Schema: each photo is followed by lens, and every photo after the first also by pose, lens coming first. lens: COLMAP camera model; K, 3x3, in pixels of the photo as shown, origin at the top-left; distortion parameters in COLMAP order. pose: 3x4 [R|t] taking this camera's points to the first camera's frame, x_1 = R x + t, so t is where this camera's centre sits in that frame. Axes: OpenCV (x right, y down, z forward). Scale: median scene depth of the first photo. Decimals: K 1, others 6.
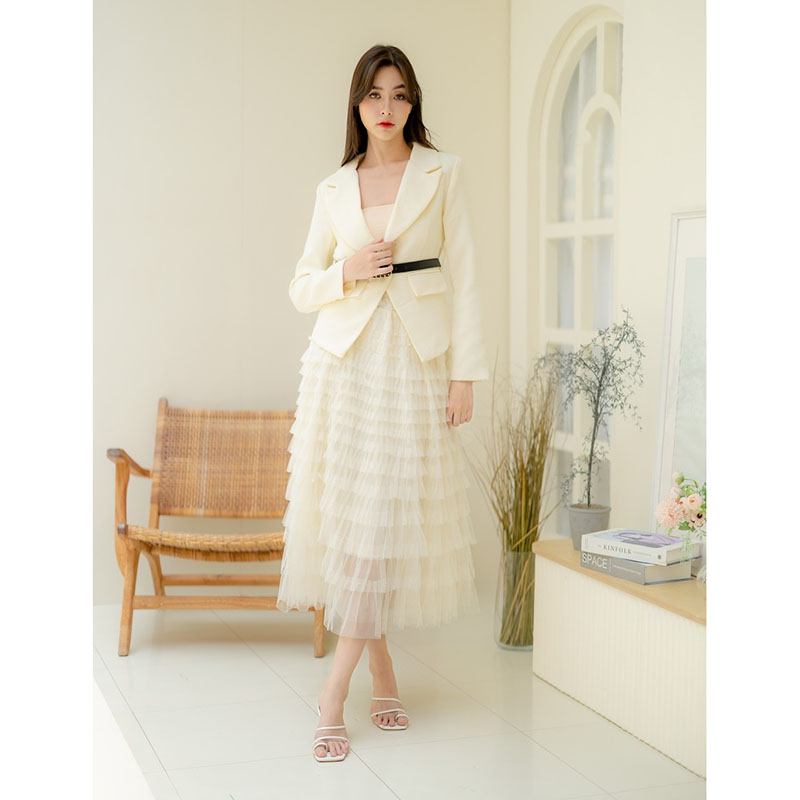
lens RADIAL K [[1314.4, 0, 400.0], [0, 1314.4, 400.0], [0, 0, 1]] dist [-0.041809, -0.074639]
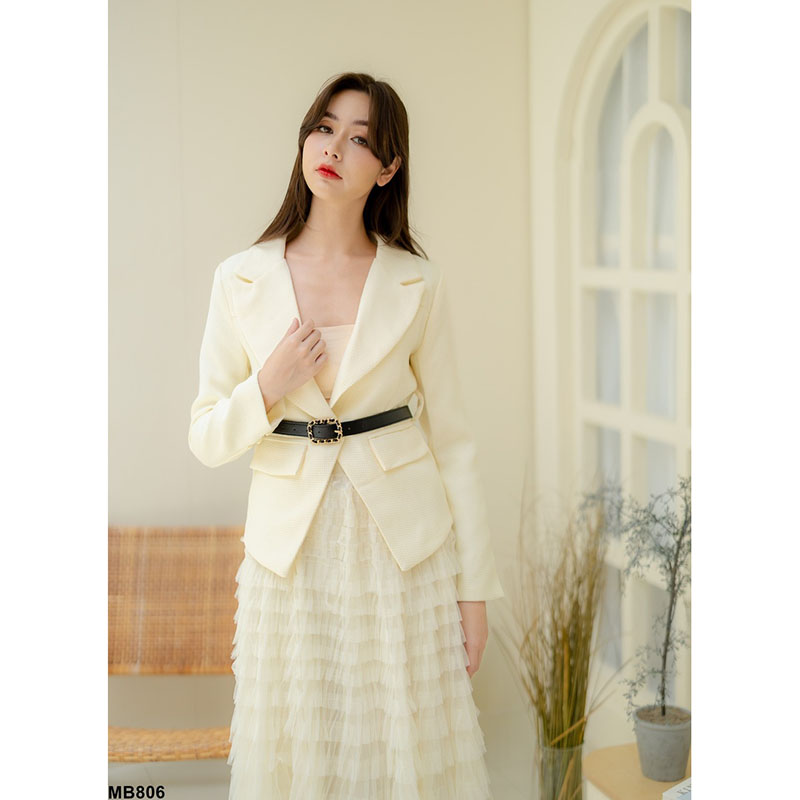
lens RADIAL K [[1314.4, 0, 400.0], [0, 1314.4, 400.0], [0, 0, 1]] dist [-0.041809, -0.074639]
pose [[0.999636, -0.024581, -0.011142, 0.013346], [0.024796, 0.999501, 0.019579, -0.081937], [0.010655, -0.019848, 0.999746, 0.250023]]
